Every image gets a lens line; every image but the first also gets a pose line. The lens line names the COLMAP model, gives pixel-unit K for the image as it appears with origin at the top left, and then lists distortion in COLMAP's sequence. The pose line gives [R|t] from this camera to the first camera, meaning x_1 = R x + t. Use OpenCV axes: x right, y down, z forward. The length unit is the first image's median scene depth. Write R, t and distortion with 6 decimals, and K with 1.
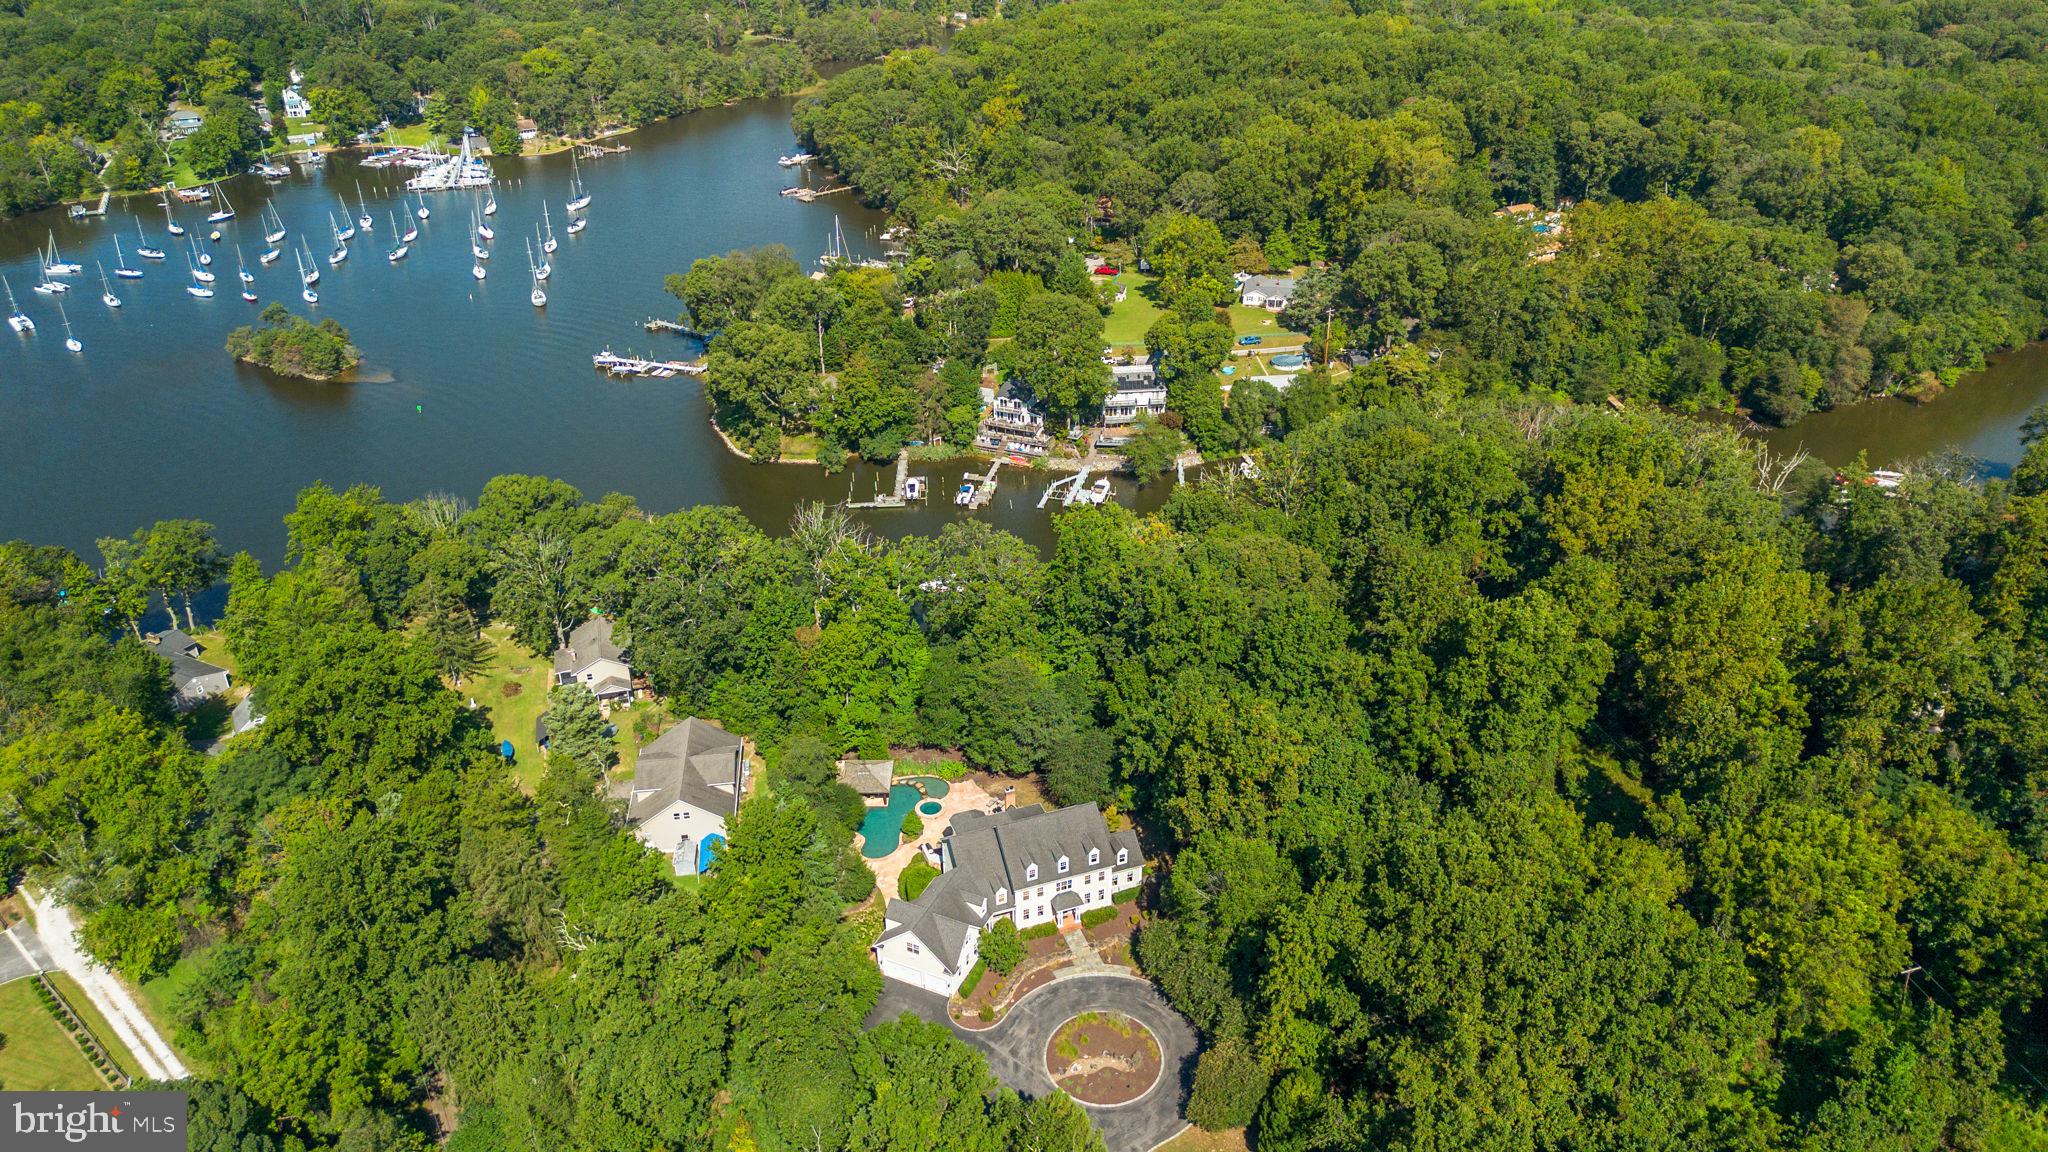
lens RADIAL K [[1495.9, 0, 1024.0], [0, 1495.9, 576.0], [0, 0, 1]] dist [0.083944, -0.099964]
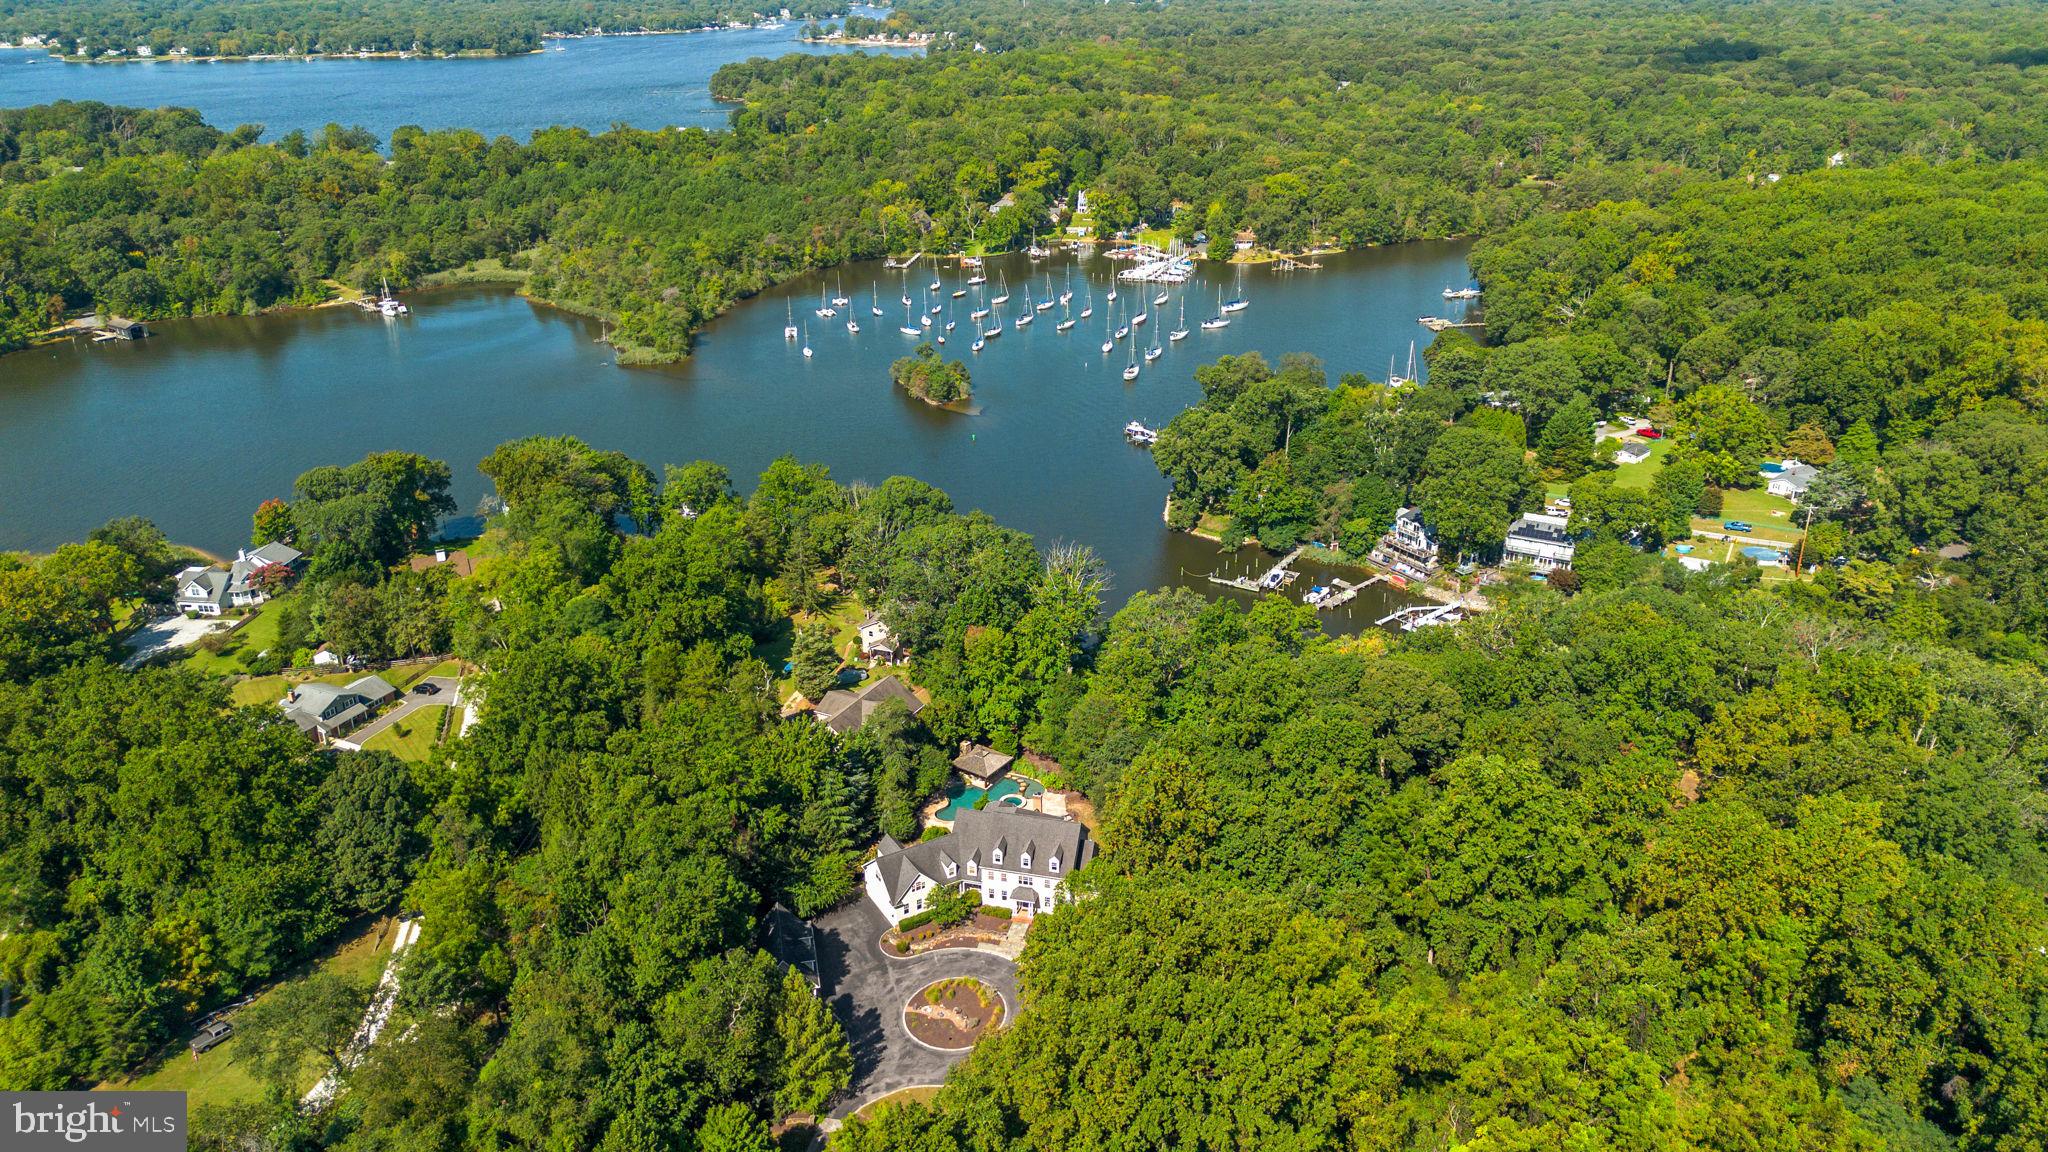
lens RADIAL K [[1524.7, 0, 1024.0], [0, 1524.7, 576.0], [0, 0, 1]] dist [0.086096, -0.157480]
pose [[0.809323, 0.224335, -0.542836, 0.512312], [-0.272355, 0.962160, -0.008432, -0.003834], [0.520403, 0.154668, 0.839797, -0.003162]]
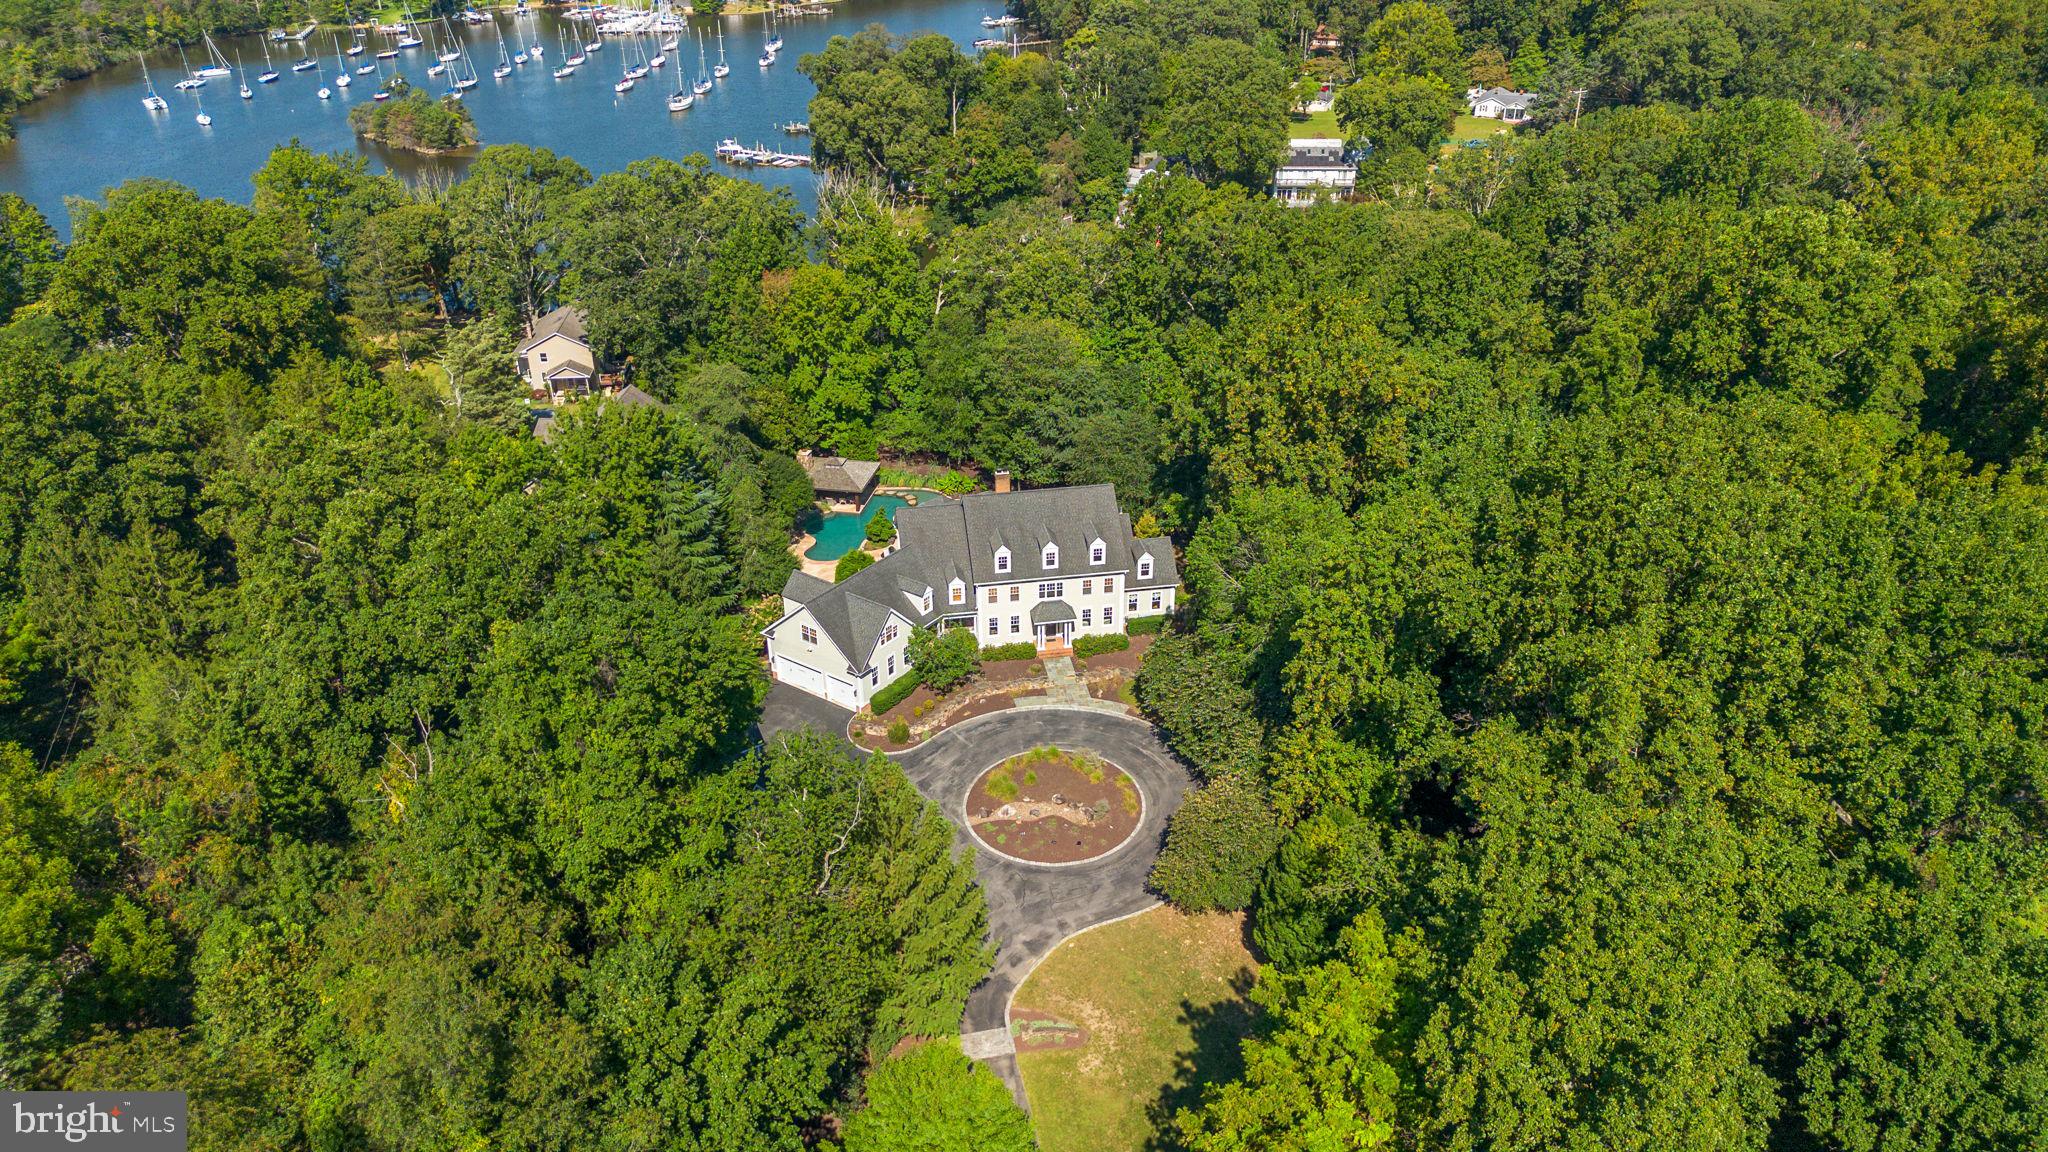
lens RADIAL K [[1440.6, 0, 1025.4], [0, 1440.6, 621.3], [0, 0, 1]] dist [0.083447, -0.082518]
pose [[0.981696, 0.087498, -0.169167, 0.109852], [-0.086765, 0.996160, 0.011738, 0.182552], [0.169544, 0.003154, 0.985518, 0.294572]]
